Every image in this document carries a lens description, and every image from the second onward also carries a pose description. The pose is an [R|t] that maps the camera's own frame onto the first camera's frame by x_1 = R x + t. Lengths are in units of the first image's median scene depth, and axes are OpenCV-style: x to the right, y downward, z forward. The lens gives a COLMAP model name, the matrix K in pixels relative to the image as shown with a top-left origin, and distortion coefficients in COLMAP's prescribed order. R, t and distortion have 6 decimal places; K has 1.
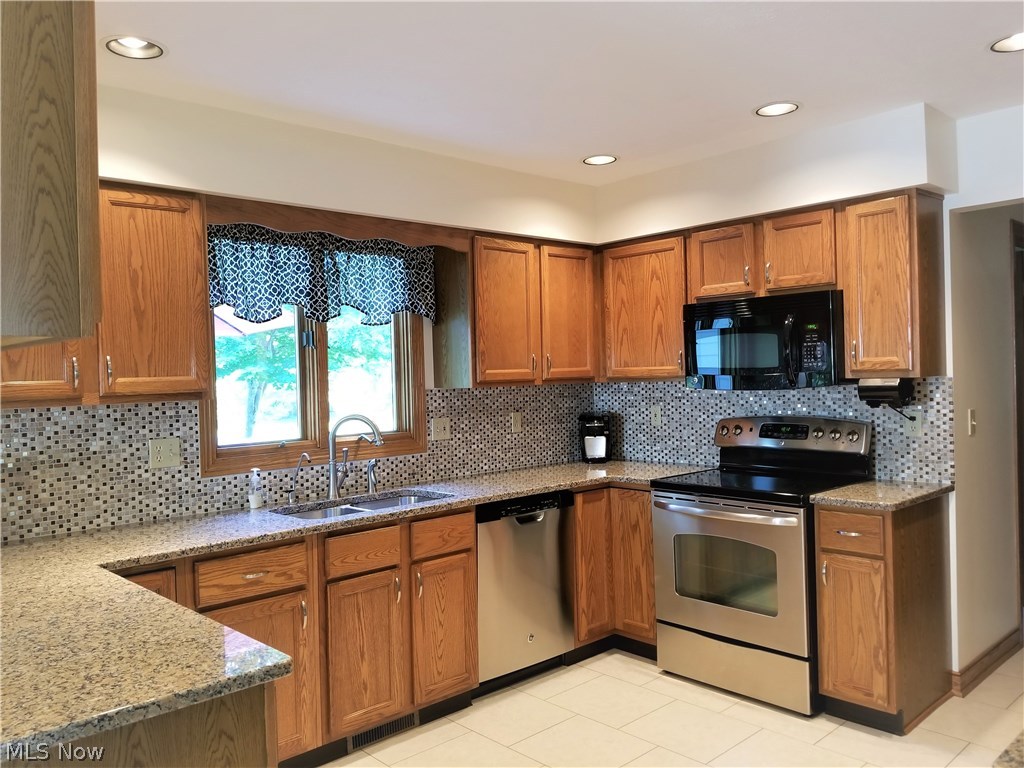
lens RADIAL K [[803.0, 0, 505.2], [0, 803.0, 385.5], [0, 0, 1]] dist [0.065823, -0.044635]
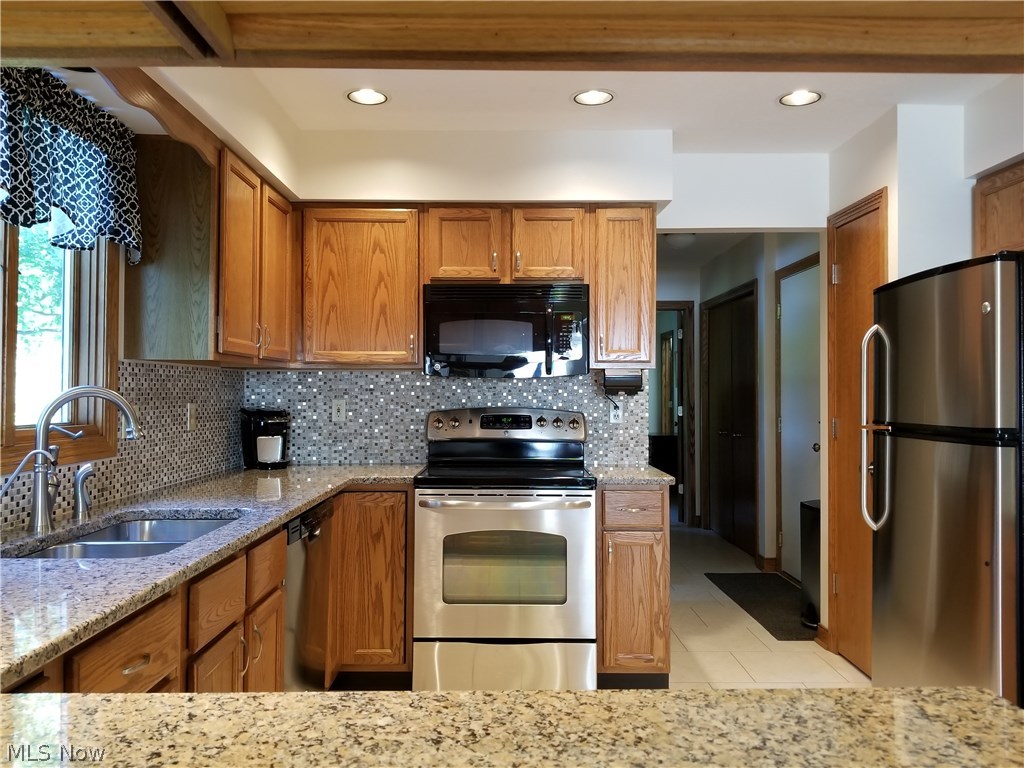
lens RADIAL K [[803.0, 0, 509.1], [0, 803.0, 375.7], [0, 0, 1]] dist [0.065823, -0.044635]
pose [[0.676642, 0.044449, 0.734969, -0.377115], [-0.010141, 0.998644, -0.051059, 0.048969], [-0.736242, 0.027095, 0.676175, 0.320052]]
